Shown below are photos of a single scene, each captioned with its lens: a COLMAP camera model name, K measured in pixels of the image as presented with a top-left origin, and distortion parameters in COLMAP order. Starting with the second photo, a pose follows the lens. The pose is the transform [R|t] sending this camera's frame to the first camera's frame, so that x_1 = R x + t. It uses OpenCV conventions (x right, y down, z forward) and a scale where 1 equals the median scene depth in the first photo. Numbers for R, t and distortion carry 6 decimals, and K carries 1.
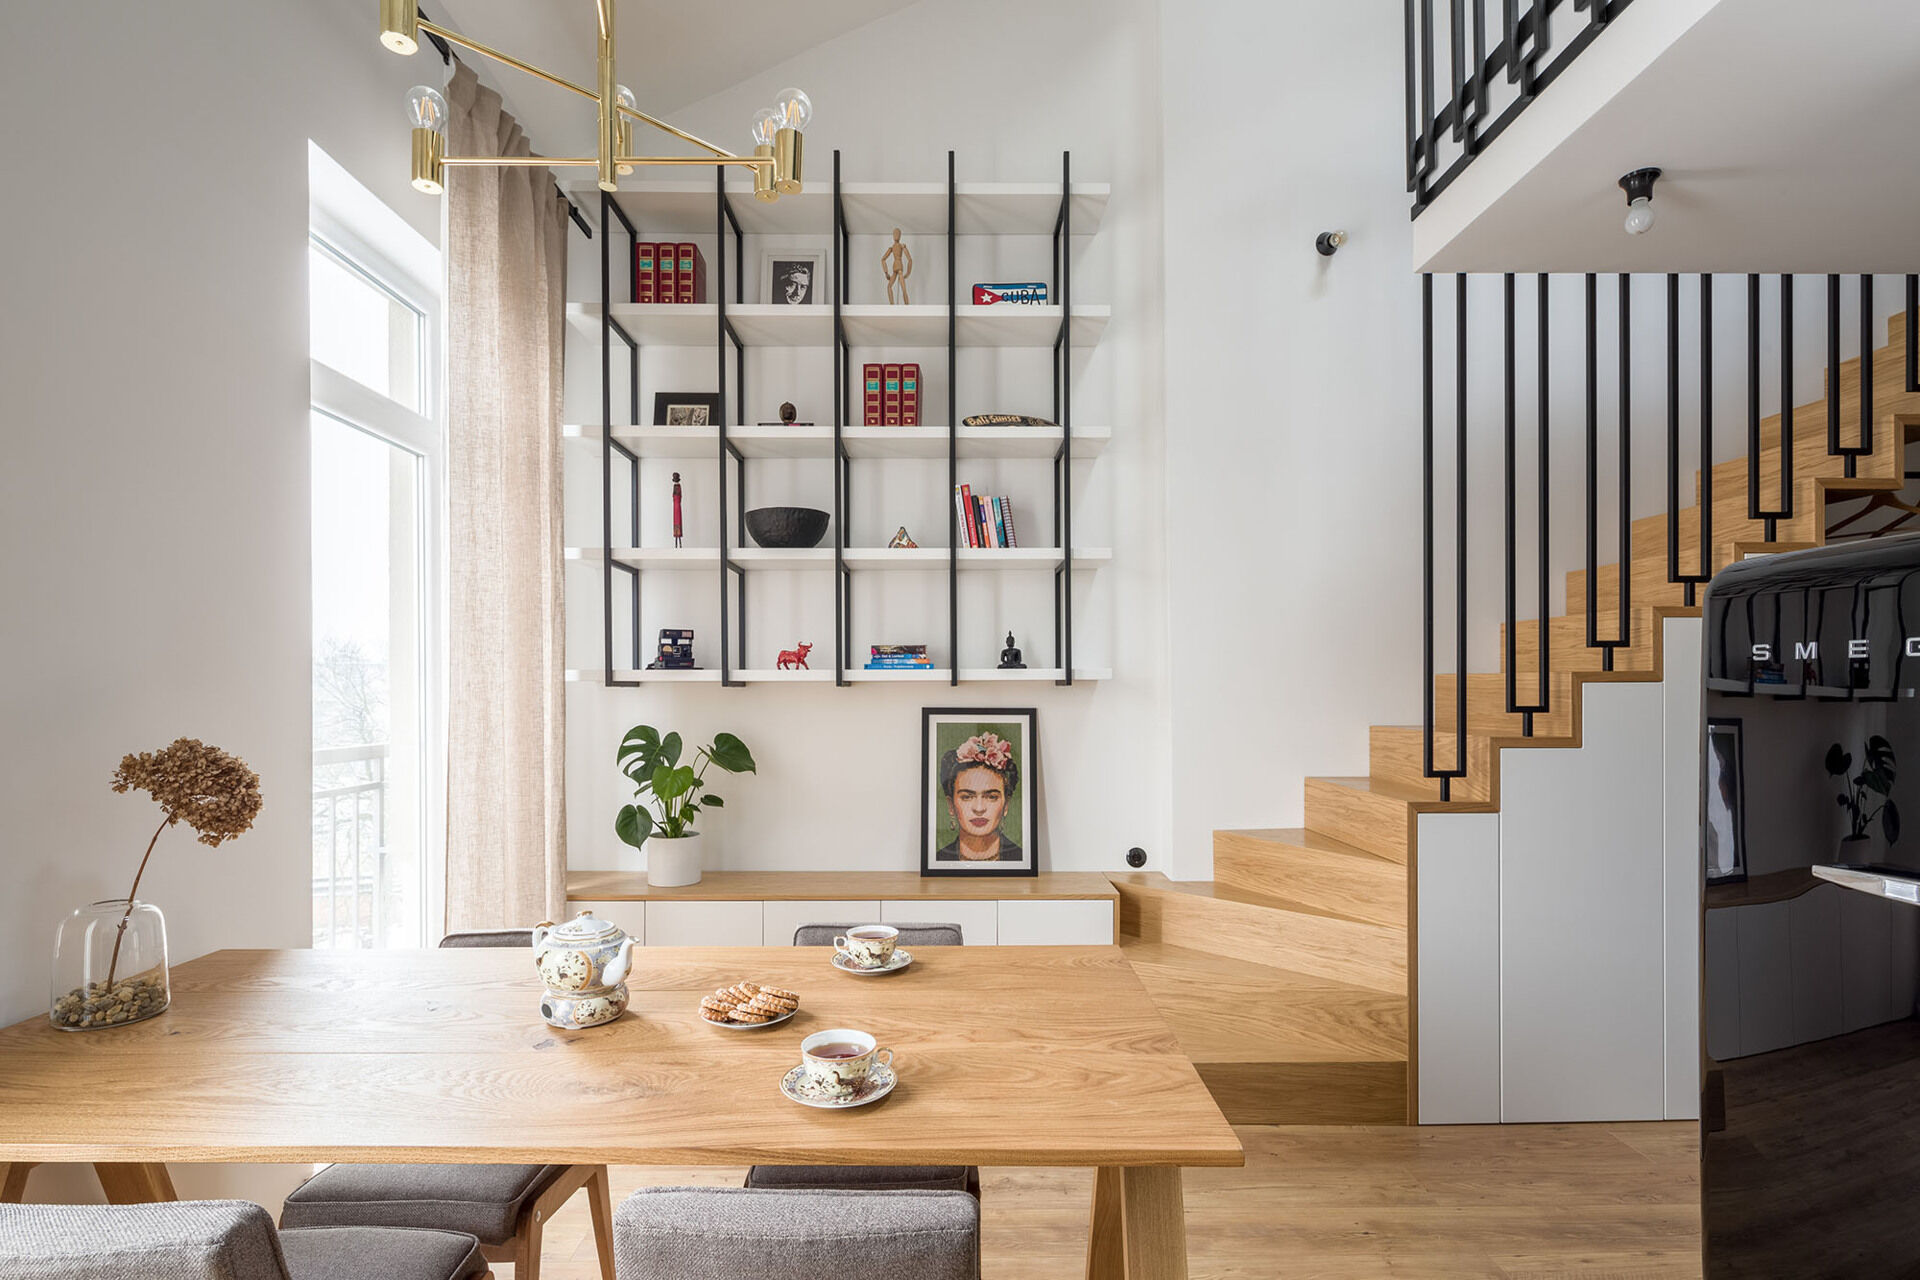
lens RADIAL K [[937.8, 0, 977.4], [0, 937.8, 688.2], [0, 0, 1]] dist [0.006218, 0.000449]
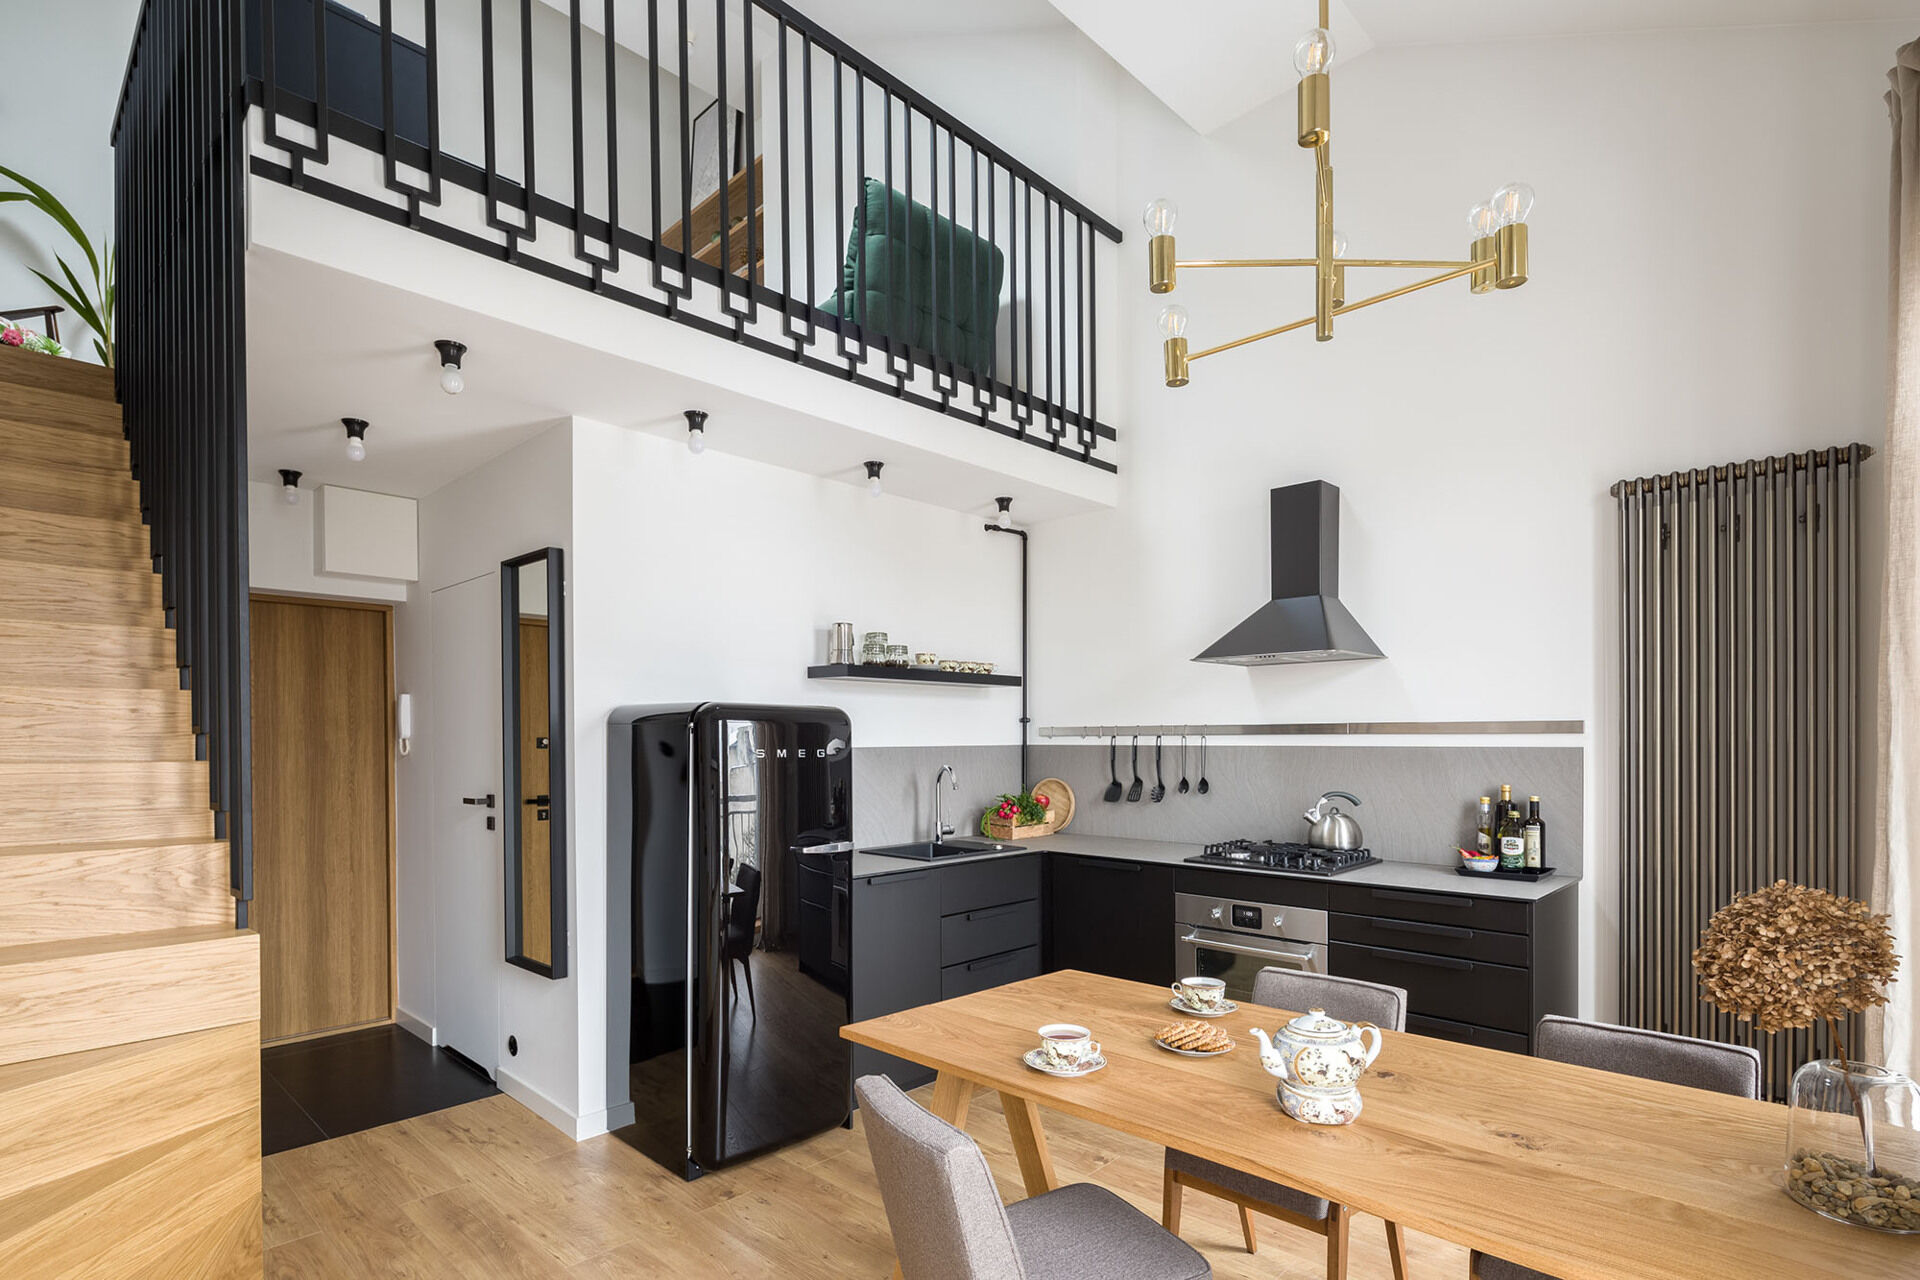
lens RADIAL K [[941.3, 0, 963.2], [0, 941.3, 756.3], [0, 0, 1]] dist [0.010397, -0.000257]
pose [[-0.707088, -0.009050, 0.707068, -0.489602], [0.005229, 0.999824, 0.018026, -0.035217], [-0.707106, 0.016443, -0.706916, 1.128249]]
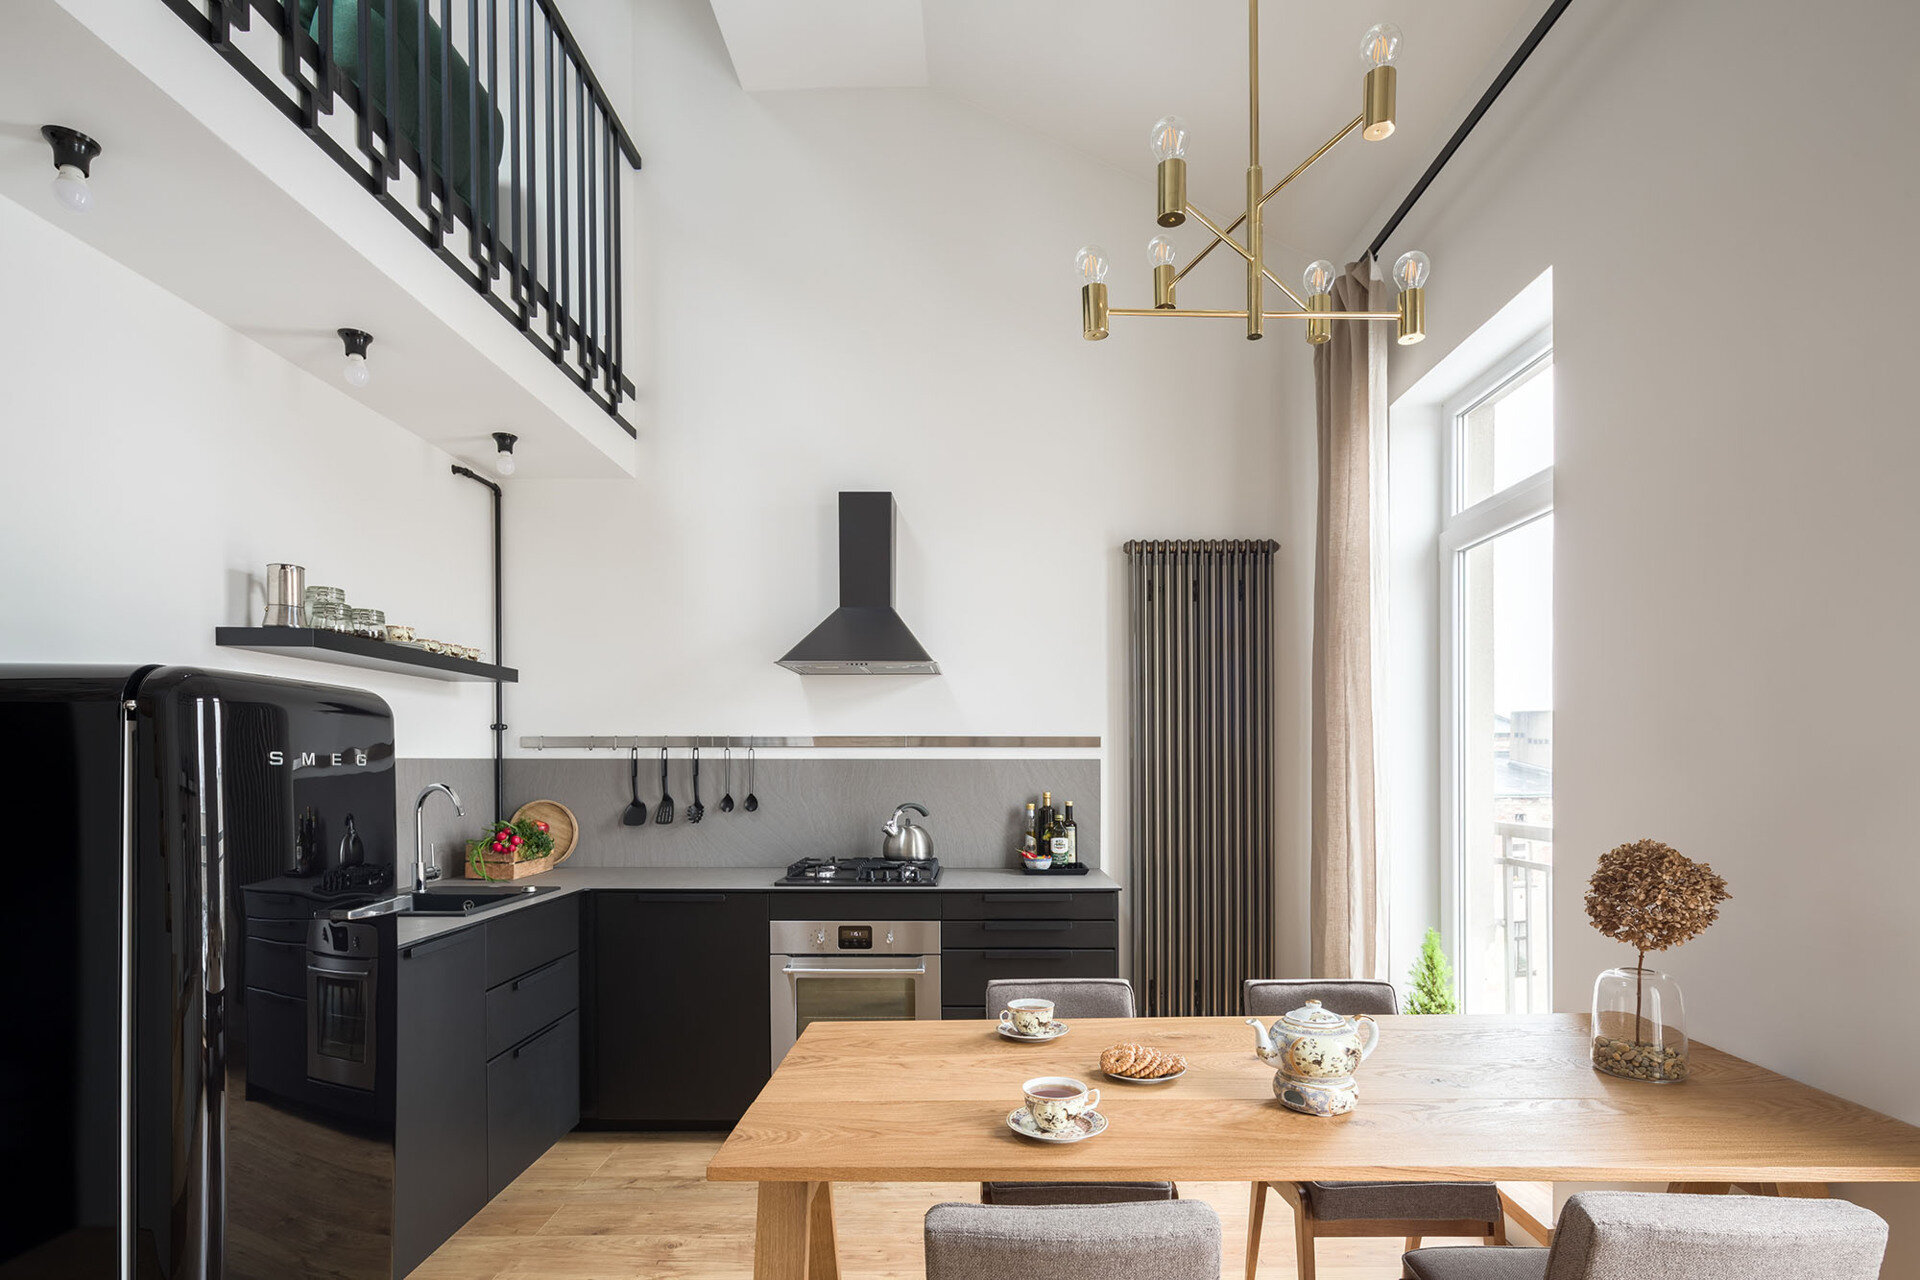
lens RADIAL K [[941.3, 0, 966.5], [0, 941.3, 771.2], [0, 0, 1]] dist [0.010397, -0.000257]
pose [[-0.999189, 0.002171, 0.040209, -0.053856], [0.002503, 0.999963, 0.008210, -0.014997], [-0.040190, 0.008304, -0.999158, 1.152259]]
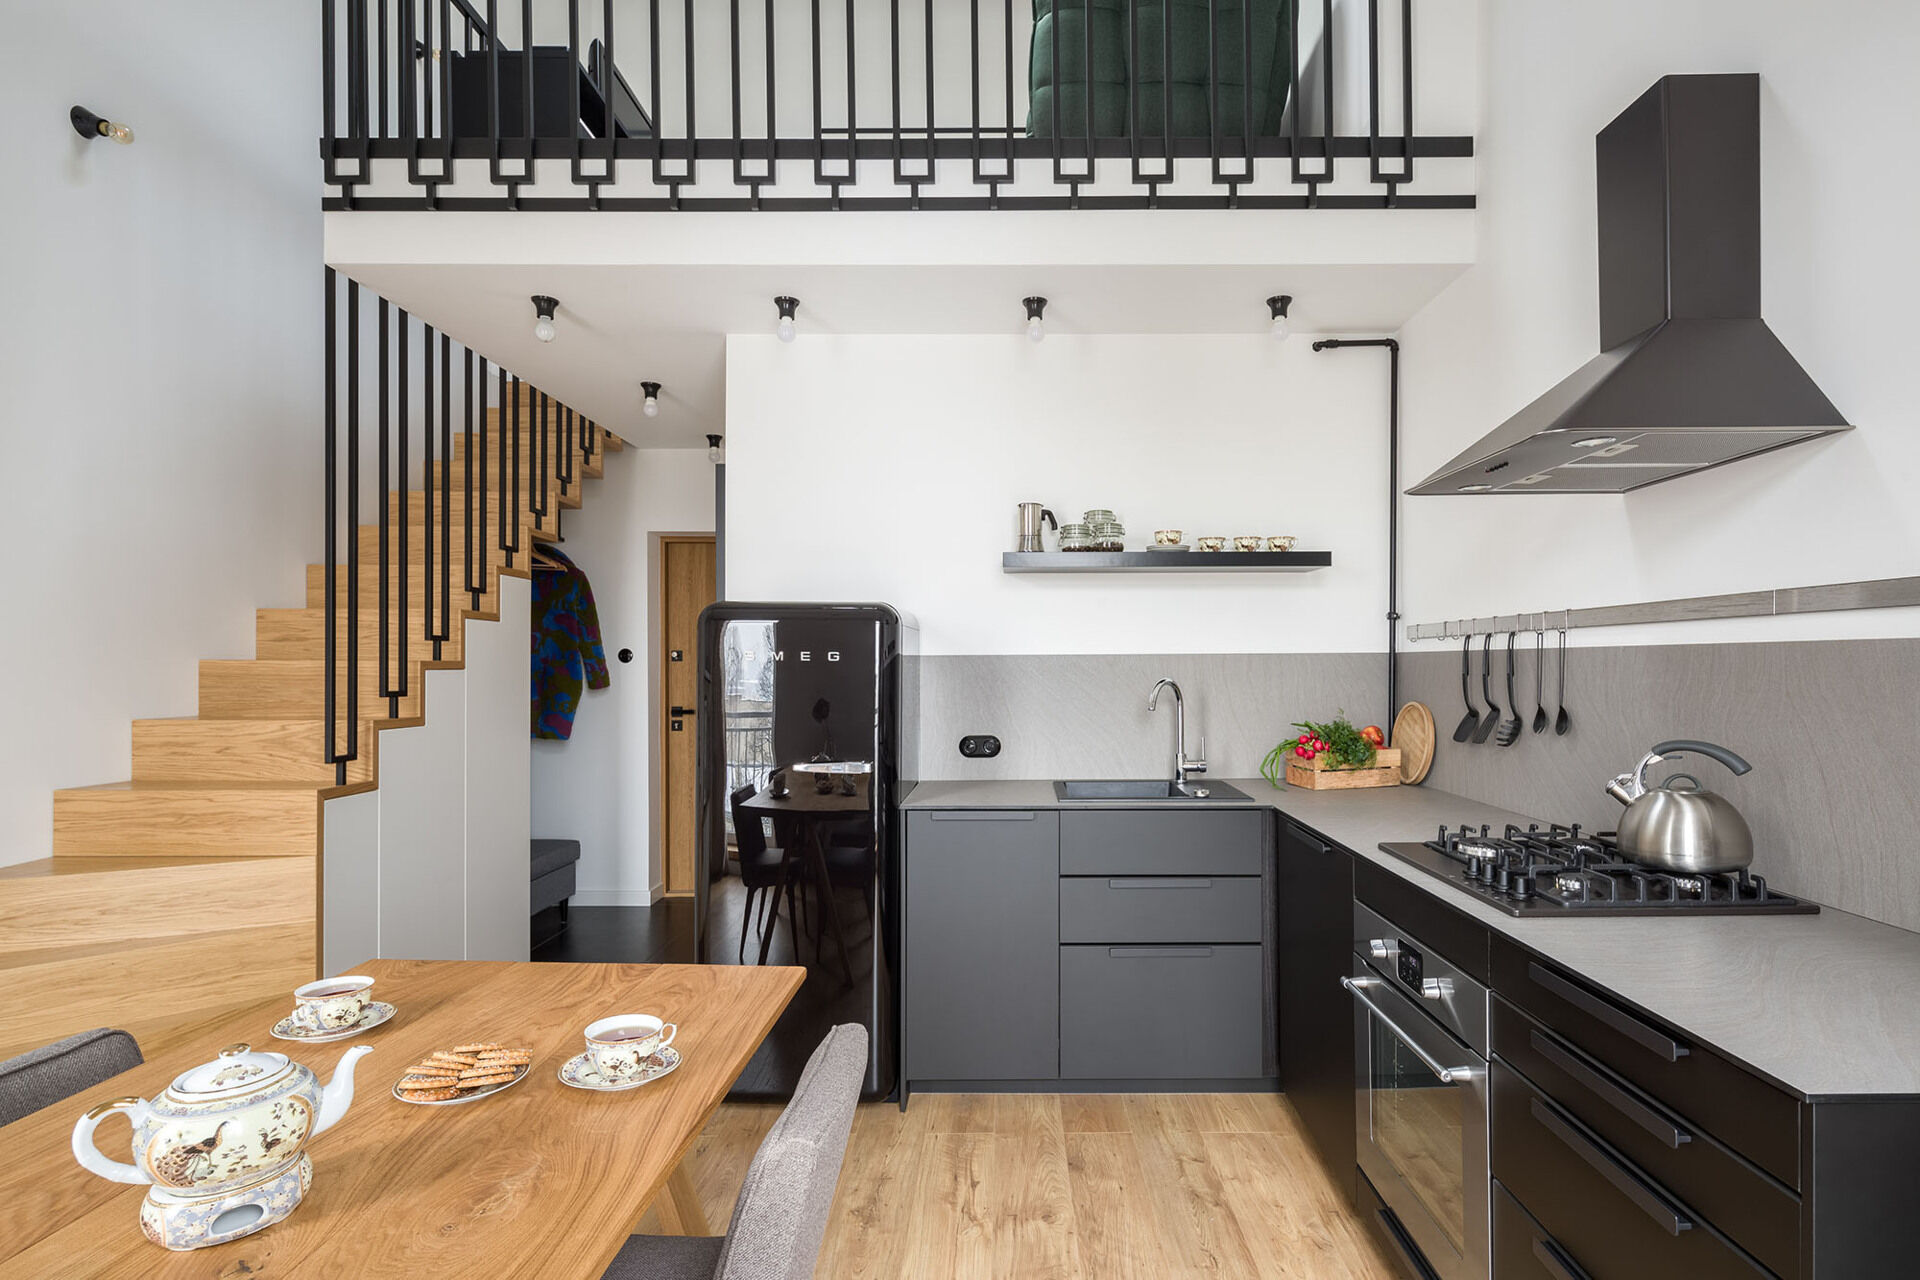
lens RADIAL K [[941.3, 0, 1012.1], [0, 941.3, 664.6], [0, 0, 1]] dist [0.010397, -0.000257]
pose [[0.016069, 0.003169, 0.999866, -0.531893], [0.003824, 0.999987, -0.003231, -0.006365], [-0.999864, 0.003876, 0.016057, 0.245257]]
